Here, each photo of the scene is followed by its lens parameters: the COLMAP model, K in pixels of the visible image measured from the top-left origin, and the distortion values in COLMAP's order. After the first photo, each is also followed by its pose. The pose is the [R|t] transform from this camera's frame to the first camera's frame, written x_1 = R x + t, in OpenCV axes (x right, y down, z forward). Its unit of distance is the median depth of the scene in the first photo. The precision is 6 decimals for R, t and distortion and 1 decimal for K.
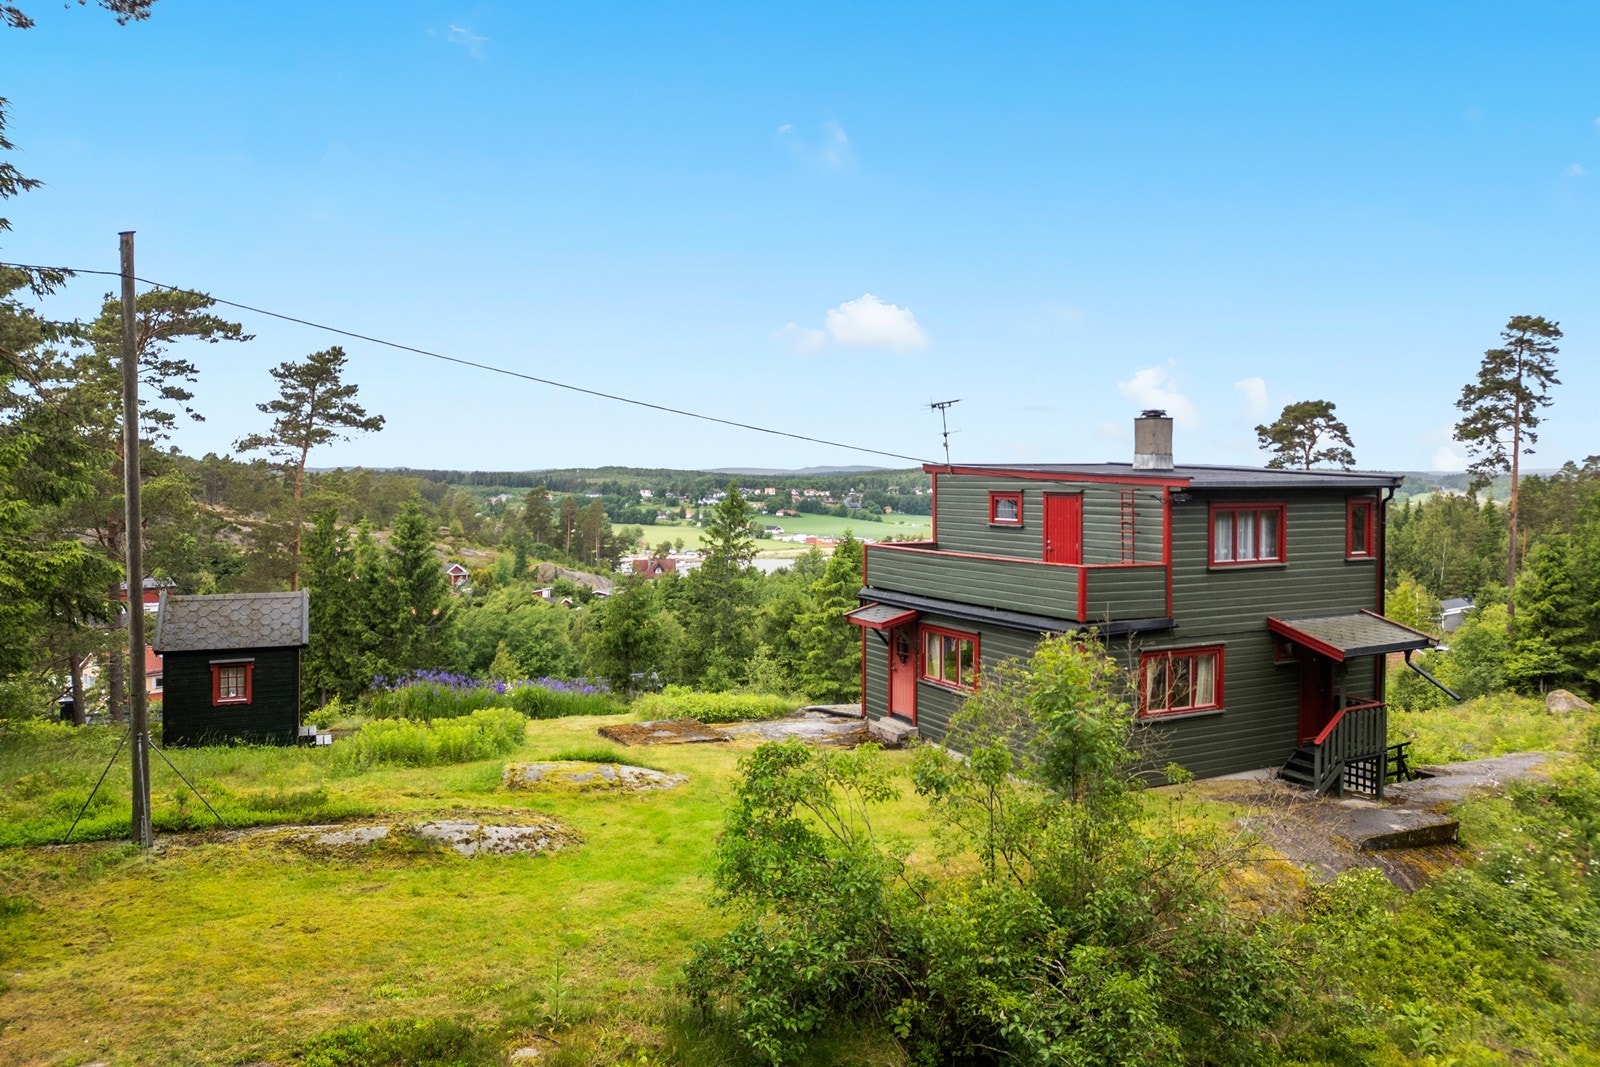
lens RADIAL K [[1128.2, 0, 800.0], [0, 1128.2, 533.5], [0, 0, 1]] dist [-0.004875, -0.001124]
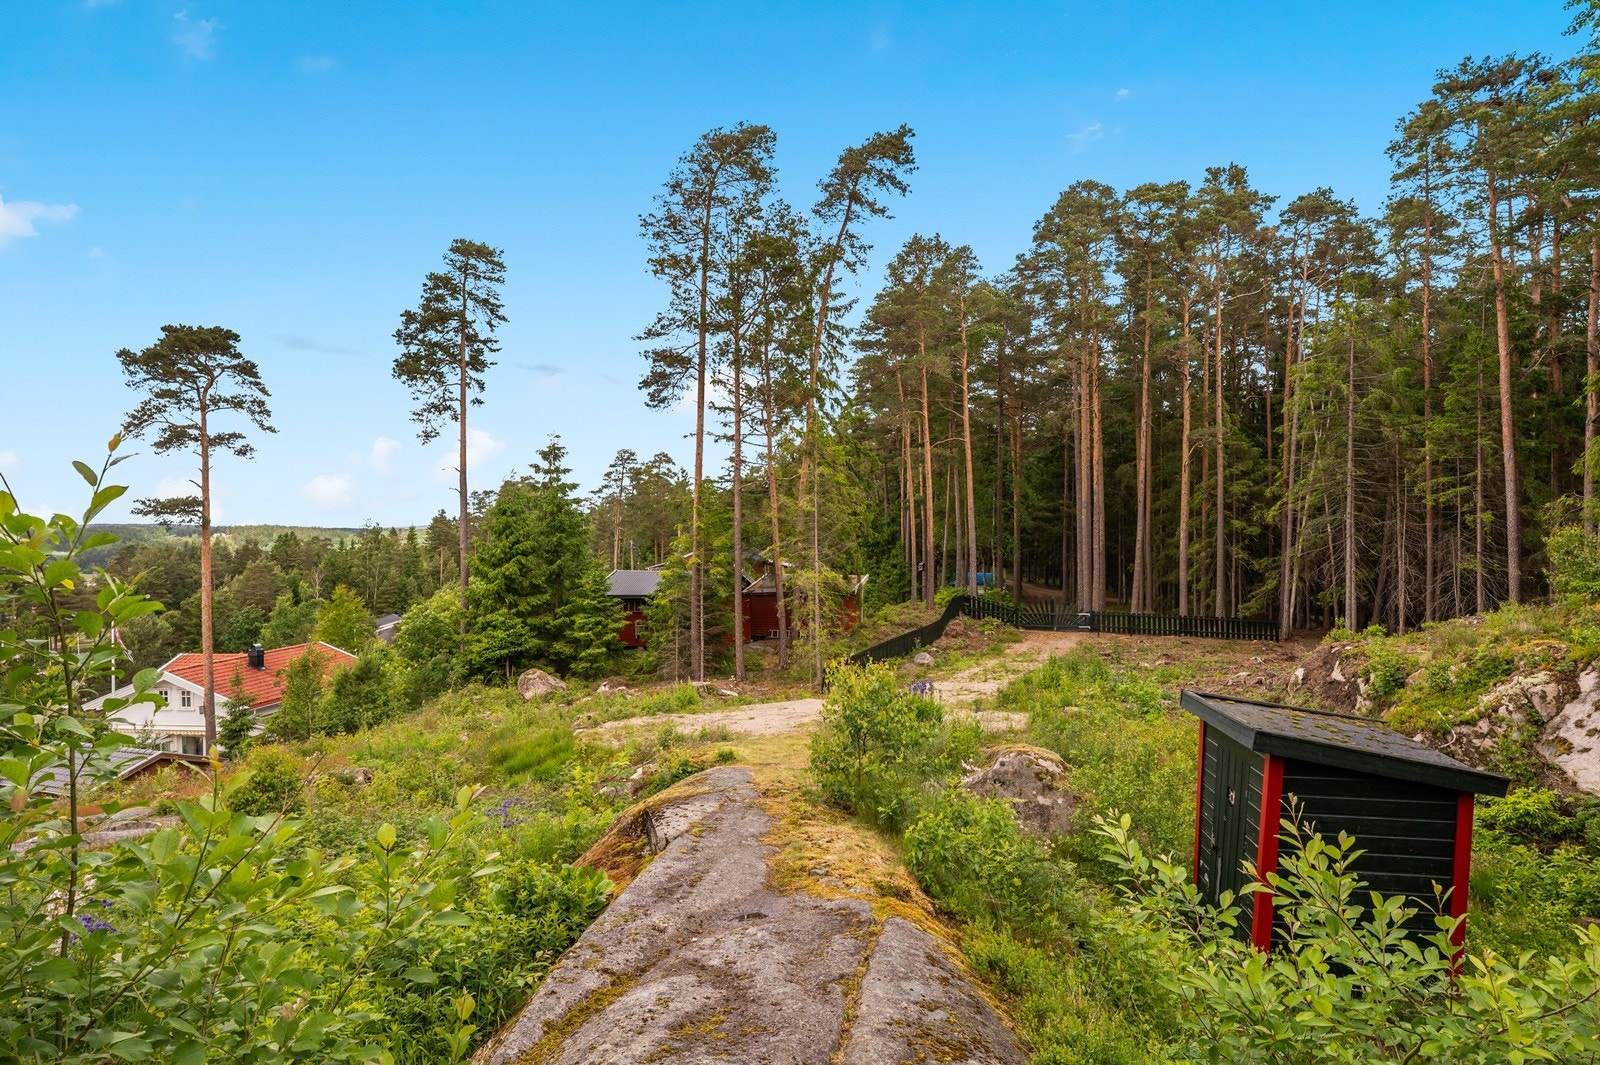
lens RADIAL K [[895.3, 0, 800.0], [0, 895.3, 532.5], [0, 0, 1]] dist [0.000207, -0.000310]
pose [[0.571201, -0.006634, 0.820784, 0.228736], [0.045864, 0.998663, -0.023846, 0.057543], [-0.819528, 0.051265, 0.570741, 0.417268]]
